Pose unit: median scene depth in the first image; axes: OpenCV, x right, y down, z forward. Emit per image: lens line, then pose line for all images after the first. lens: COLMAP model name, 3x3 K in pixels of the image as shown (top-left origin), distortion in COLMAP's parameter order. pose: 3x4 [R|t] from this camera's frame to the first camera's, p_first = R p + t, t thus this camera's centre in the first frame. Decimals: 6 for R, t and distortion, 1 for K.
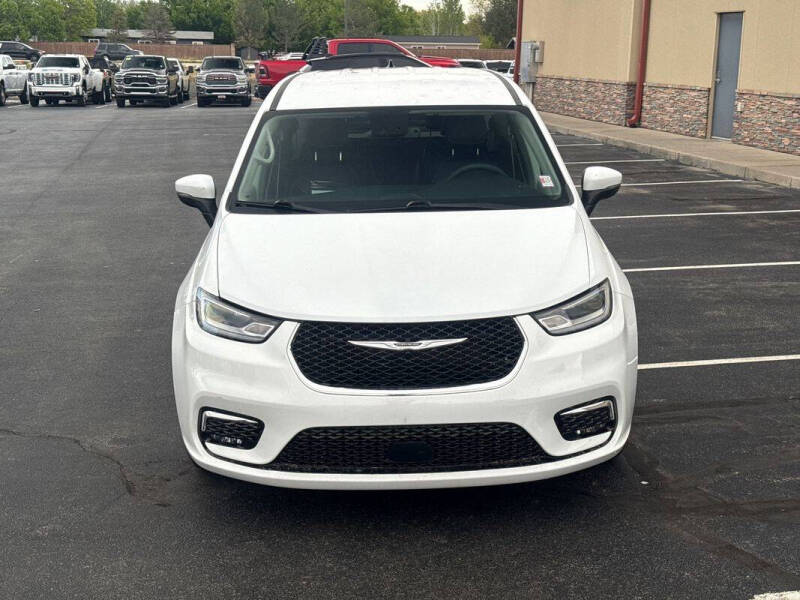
lens RADIAL K [[1150.5, 0, 400.0], [0, 1150.5, 300.0], [0, 0, 1]] dist [0.142649, -0.010004]
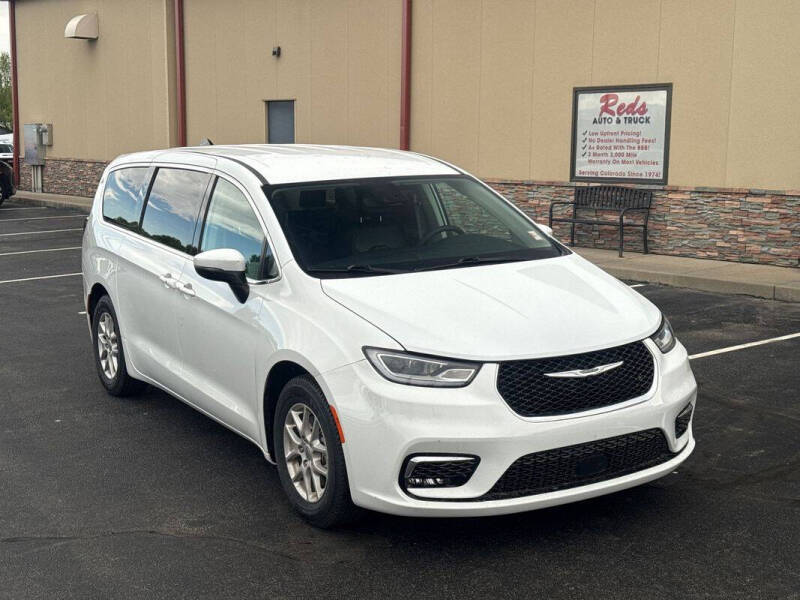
lens RADIAL K [[1150.5, 0, 400.0], [0, 1150.5, 300.0], [0, 0, 1]] dist [0.142649, -0.010004]
pose [[0.862111, -0.078229, 0.500644, -0.712420], [0.113711, 0.992680, -0.040698, -0.006808], [-0.493796, 0.092015, 0.864696, 0.073418]]
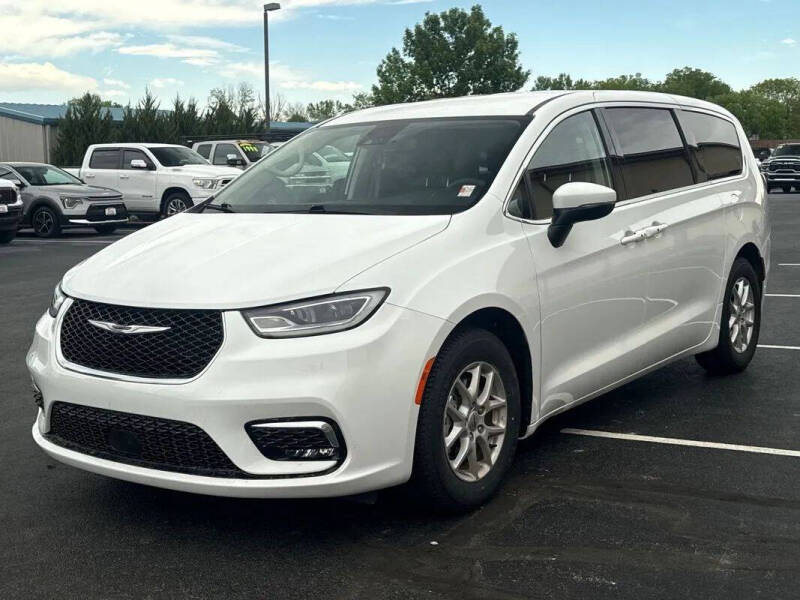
lens RADIAL K [[1088.4, 0, 397.2], [0, 1088.4, 289.7], [0, 0, 1]] dist [0.101517, -0.052501]
pose [[0.793498, 0.070792, -0.604442, 0.721673], [-0.123721, 0.991235, -0.046324, 0.020352], [0.595865, 0.111540, 0.795301, 0.385738]]
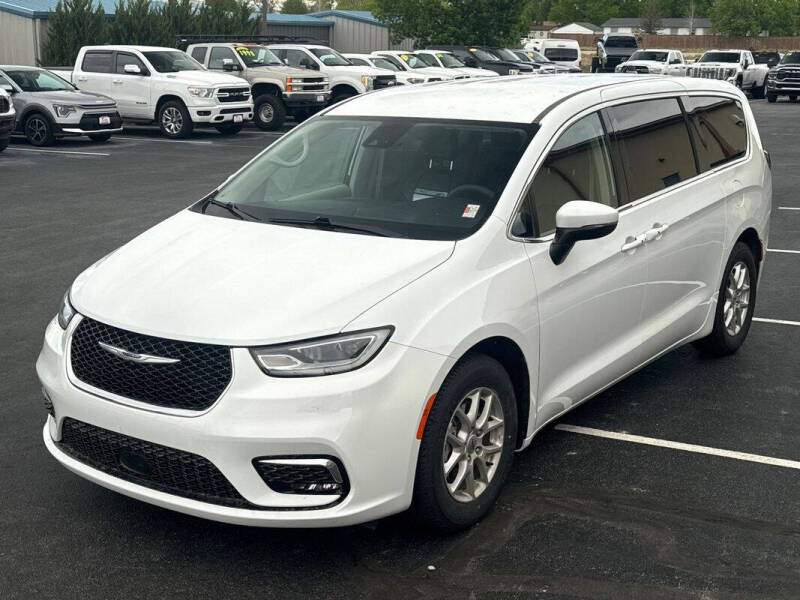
lens RADIAL K [[1097.6, 0, 400.0], [0, 1097.6, 300.0], [0, 0, 1]] dist [0.100482, -0.087233]
pose [[0.795493, 0.154880, -0.585836, 0.717850], [-0.144871, 0.987358, 0.064315, -0.099874], [0.588391, 0.033708, 0.807874, 0.350278]]
